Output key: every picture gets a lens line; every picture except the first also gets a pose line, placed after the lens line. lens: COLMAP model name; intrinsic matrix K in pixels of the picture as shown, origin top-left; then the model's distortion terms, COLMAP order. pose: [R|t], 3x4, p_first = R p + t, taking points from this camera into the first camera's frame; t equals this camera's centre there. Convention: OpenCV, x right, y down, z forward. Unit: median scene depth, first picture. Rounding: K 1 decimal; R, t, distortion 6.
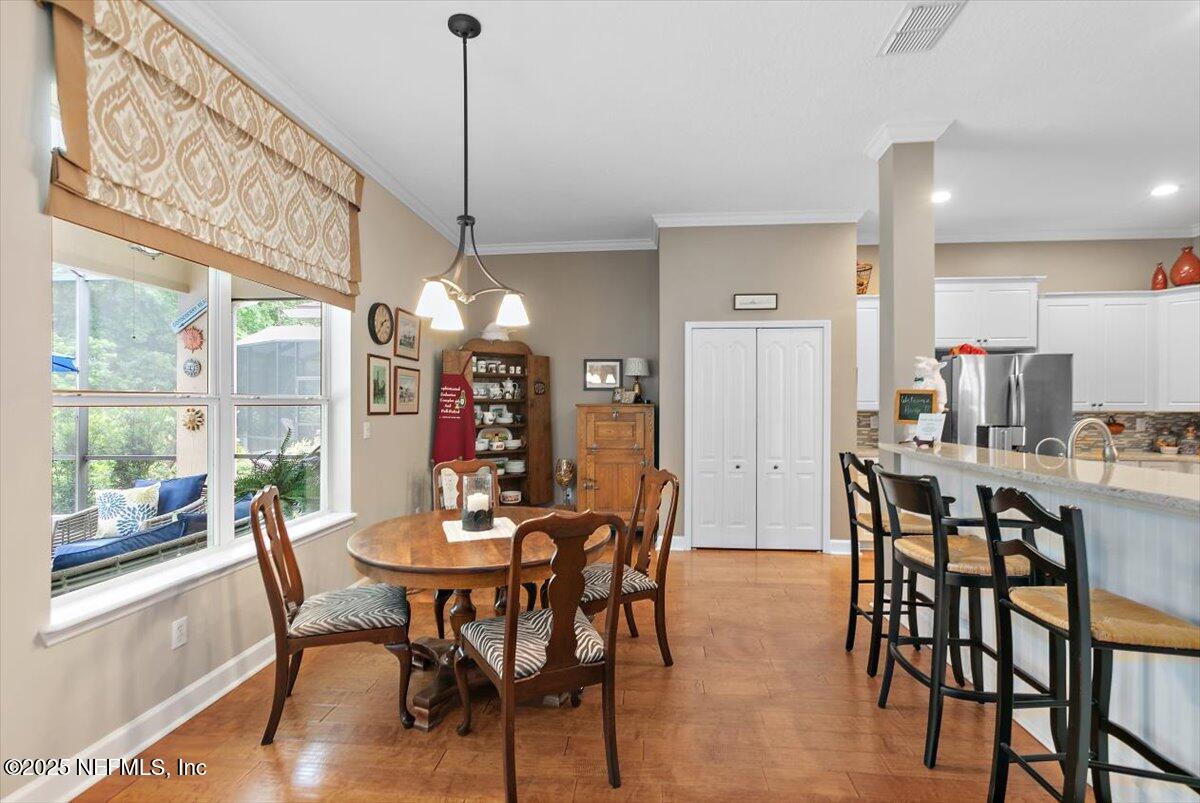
lens RADIAL K [[545.6, 0, 600.0], [0, 545.6, 401.5], [0, 0, 1]] dist [-0.000102, 0.000621]
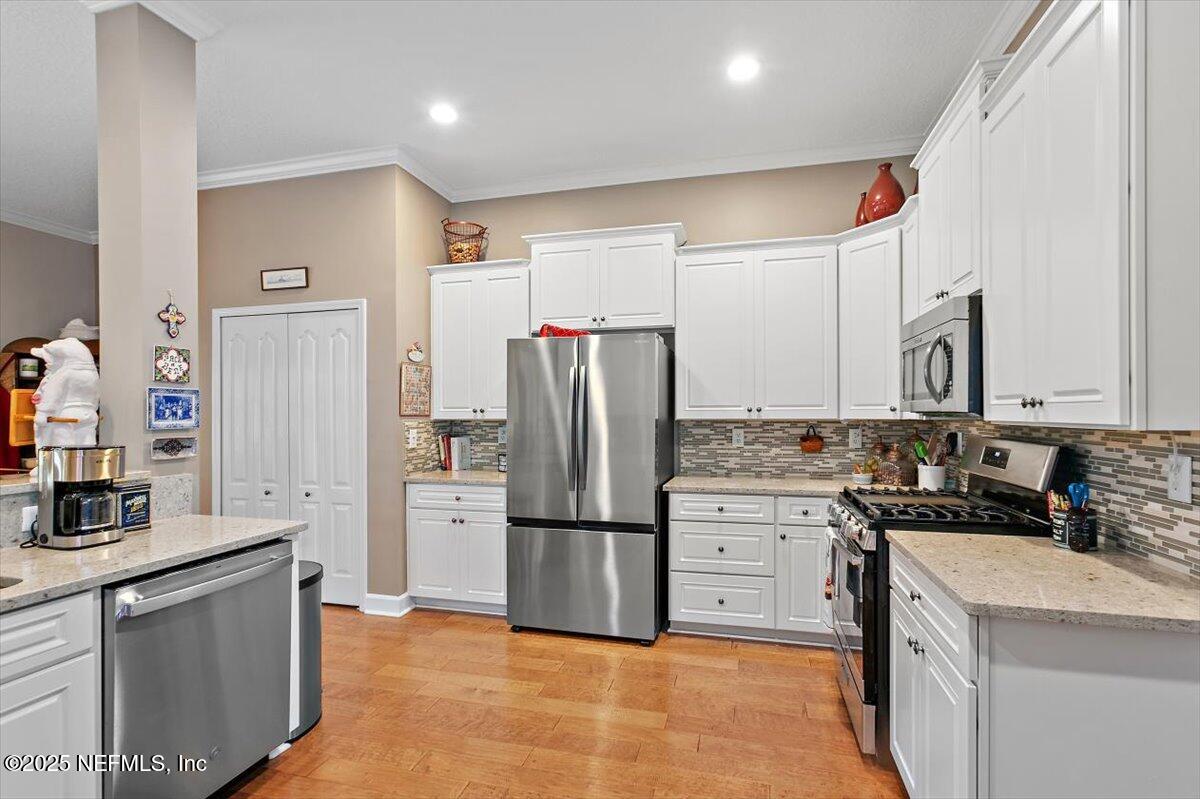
lens RADIAL K [[560.5, 0, 597.7], [0, 560.5, 412.5], [0, 0, 1]] dist [-0.000447, 0.000374]
pose [[0.986333, -0.006666, -0.164629, 0.837370], [0.007808, 0.999950, 0.006292, 0.003707], [0.164579, -0.007492, 0.986336, 0.286592]]
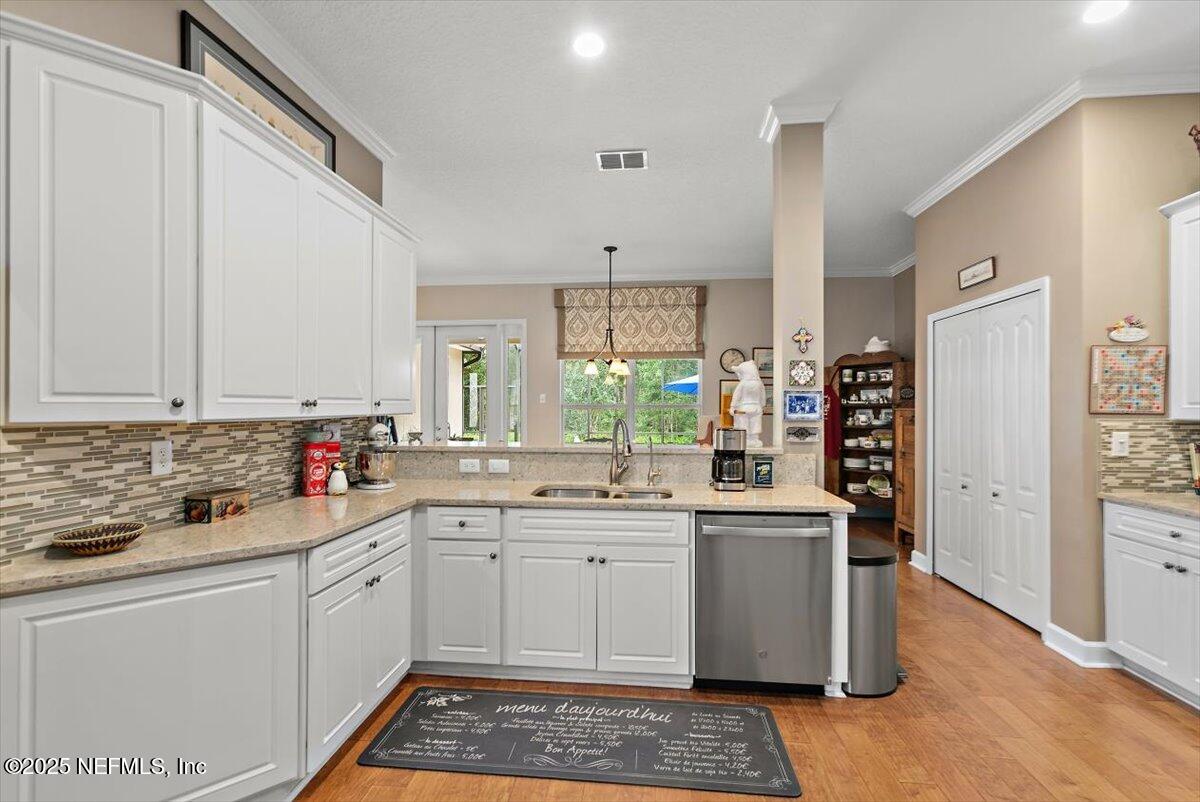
lens RADIAL K [[540.3, 0, 600.0], [0, 540.3, 401.0], [0, 0, 1]] dist [0.001447, 0.000931]
pose [[-0.005106, -0.013348, -0.999898, 1.039091], [0.003448, 0.999905, -0.013366, 0.003337], [0.999981, -0.003516, -0.005060, 0.476947]]
